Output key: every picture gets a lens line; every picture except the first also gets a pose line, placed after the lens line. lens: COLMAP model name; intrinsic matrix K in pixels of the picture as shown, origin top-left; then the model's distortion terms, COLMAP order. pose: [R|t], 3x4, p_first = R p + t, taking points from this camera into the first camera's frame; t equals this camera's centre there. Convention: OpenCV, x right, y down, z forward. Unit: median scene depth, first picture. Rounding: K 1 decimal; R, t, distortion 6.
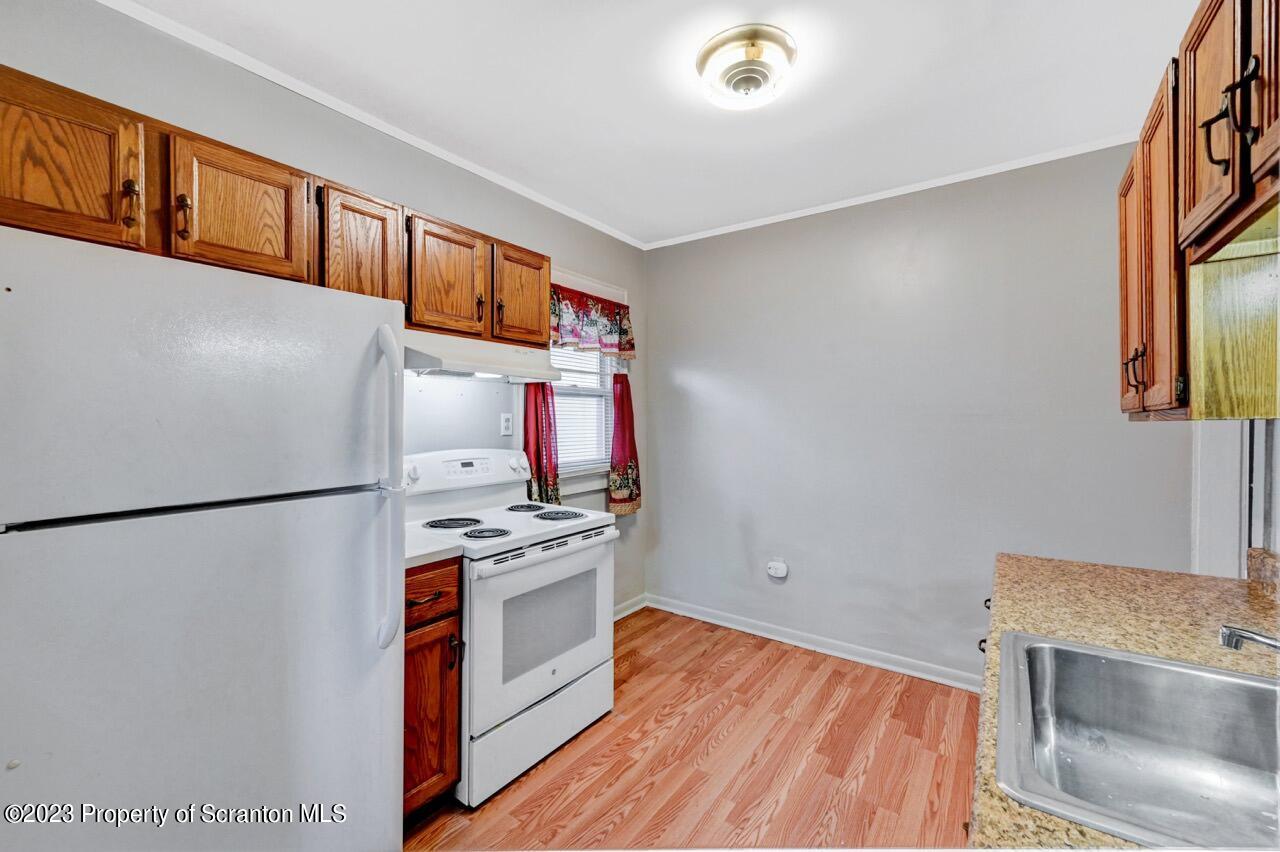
lens RADIAL K [[523.1, 0, 645.9], [0, 523.1, 414.1], [0, 0, 1]] dist [0.002923, 0.000638]
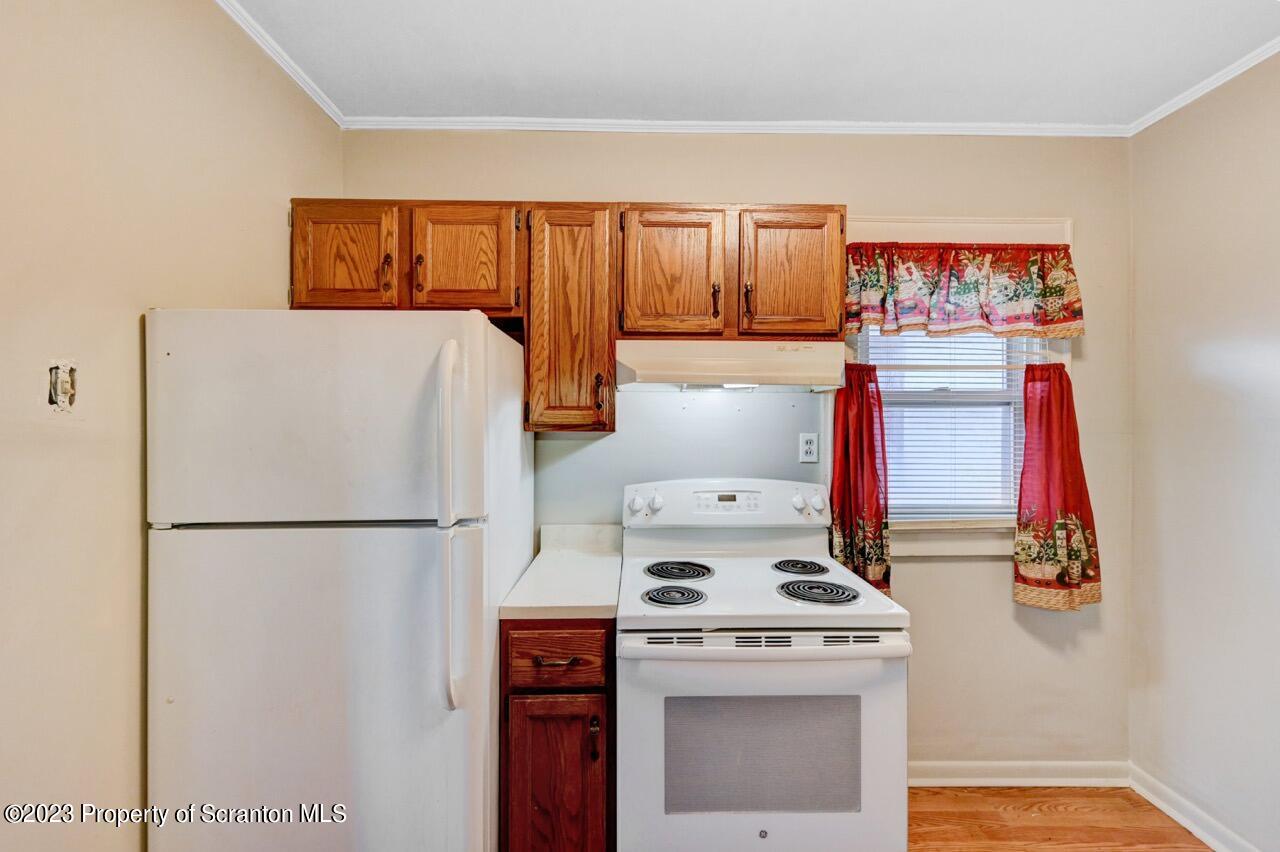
lens RADIAL K [[529.0, 0, 649.6], [0, 529.0, 418.2], [0, 0, 1]] dist [0.002159, 0.000239]
pose [[0.591587, -0.012891, -0.806138, 0.275420], [0.004410, 0.999909, -0.012753, -0.017912], [0.806229, 0.003989, 0.591590, 0.486371]]
